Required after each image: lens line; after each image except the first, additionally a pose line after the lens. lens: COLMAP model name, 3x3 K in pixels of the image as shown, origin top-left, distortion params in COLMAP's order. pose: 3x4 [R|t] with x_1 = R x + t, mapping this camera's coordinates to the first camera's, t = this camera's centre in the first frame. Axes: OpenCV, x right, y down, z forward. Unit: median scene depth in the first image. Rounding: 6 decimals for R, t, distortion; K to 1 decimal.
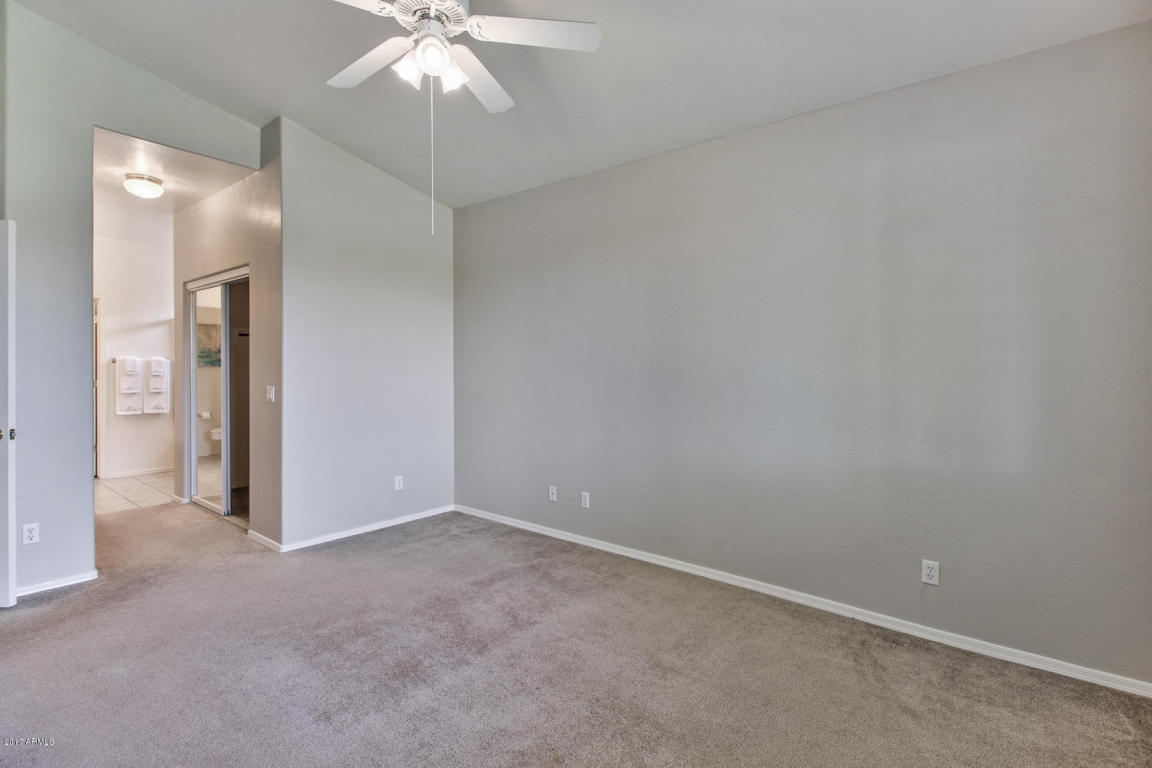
lens RADIAL K [[540.1, 0, 585.0], [0, 540.1, 378.0], [0, 0, 1]] dist [0.013758, -0.011869]
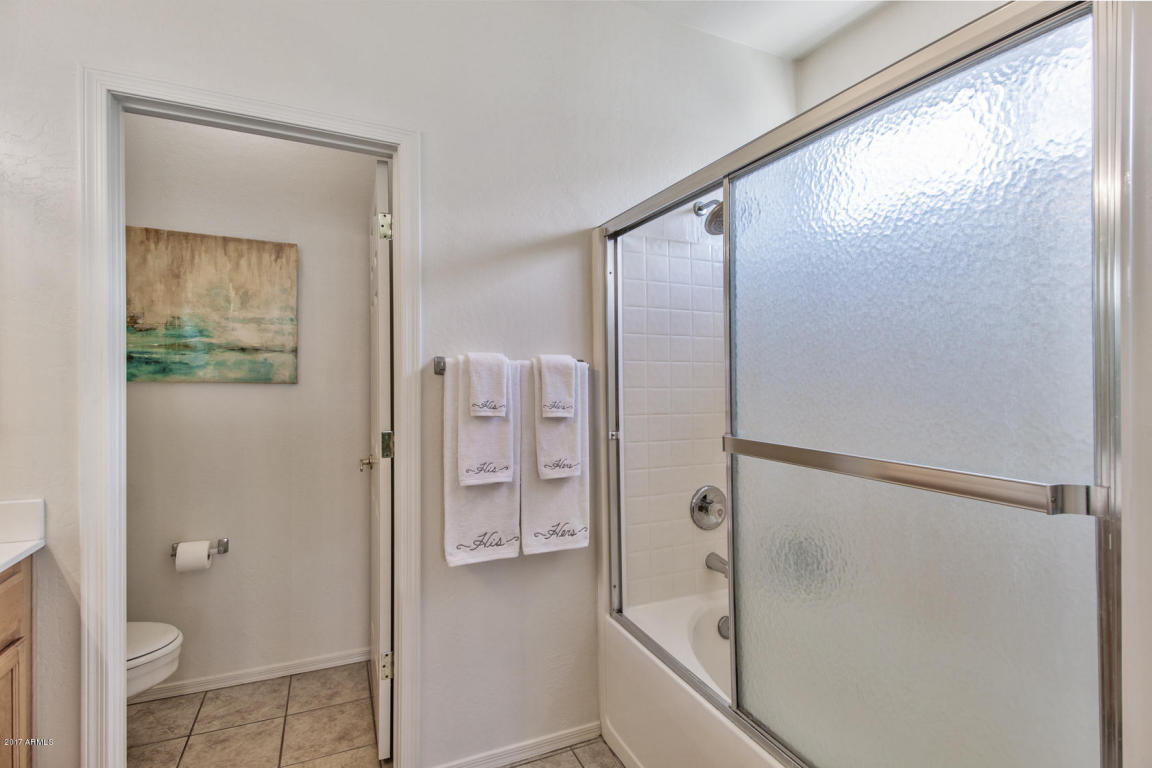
lens RADIAL K [[540.1, 0, 599.4], [0, 540.1, 388.9], [0, 0, 1]] dist [0.013758, -0.011869]
pose [[0.905283, -0.001044, -0.424807, -0.661842], [-0.000683, 0.999992, -0.003911, -0.019147], [0.424808, 0.003831, 0.905275, 0.766630]]
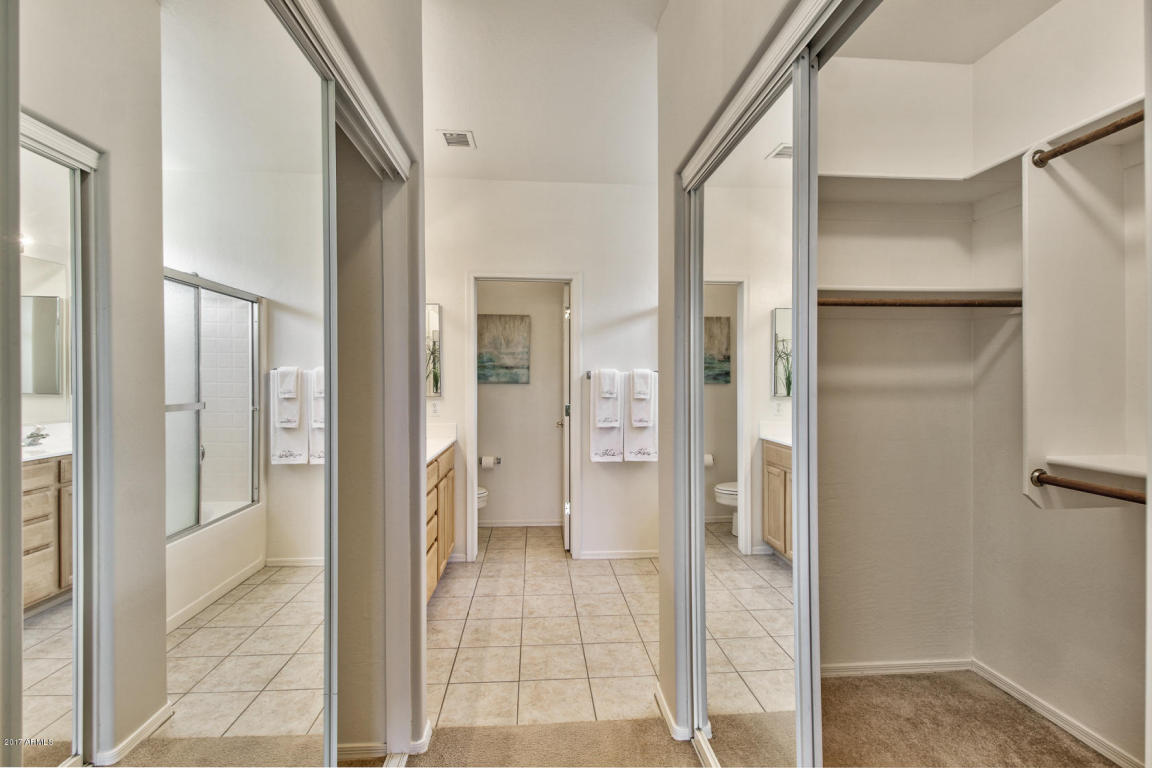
lens RADIAL K [[540.1, 0, 571.4], [0, 540.1, 390.0], [0, 0, 1]] dist [0.013758, -0.011869]
pose [[0.669238, -0.002404, -0.743044, -0.401695], [-0.003076, 0.999977, -0.006006, -0.010866], [0.743042, 0.006305, 0.669215, 0.548568]]
